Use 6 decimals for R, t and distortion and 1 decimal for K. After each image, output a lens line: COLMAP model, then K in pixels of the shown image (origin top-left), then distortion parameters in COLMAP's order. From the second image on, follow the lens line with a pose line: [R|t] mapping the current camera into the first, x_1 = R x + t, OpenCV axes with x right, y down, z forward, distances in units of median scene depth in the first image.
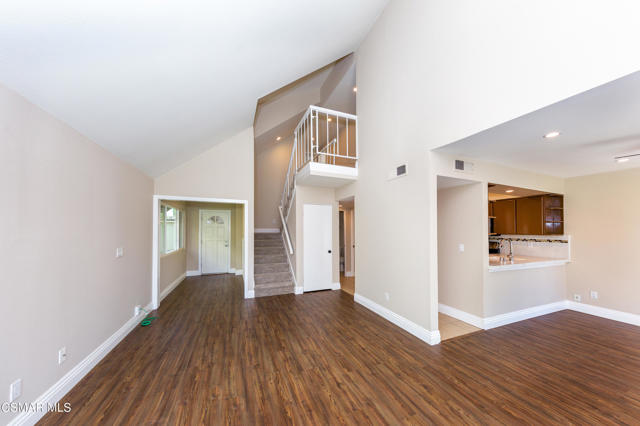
lens RADIAL K [[207.6, 0, 319.4], [0, 207.6, 228.2], [0, 0, 1]] dist [0.000589, 0.000101]
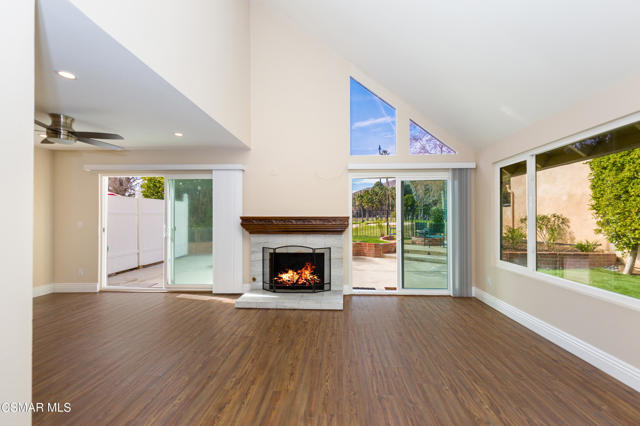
lens RADIAL K [[243.9, 0, 335.7], [0, 243.9, 215.6], [0, 0, 1]] dist [0.001922, 0.000180]
pose [[-0.918317, -0.004136, 0.395823, -0.166445], [-0.008034, 0.999934, -0.008191, 0.085491], [-0.395763, -0.010702, -0.918290, 1.441408]]
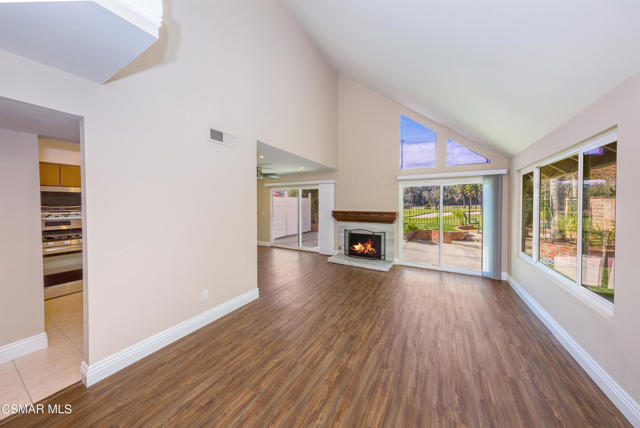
lens RADIAL K [[204.4, 0, 331.9], [0, 204.4, 199.2], [0, 0, 1]] dist [0.000485, 0.000015]
pose [[-0.640051, 0.010243, 0.768264, -0.834142], [-0.011676, 0.999666, -0.023056, -0.005477], [-0.768244, -0.023727, -0.639718, 1.756183]]
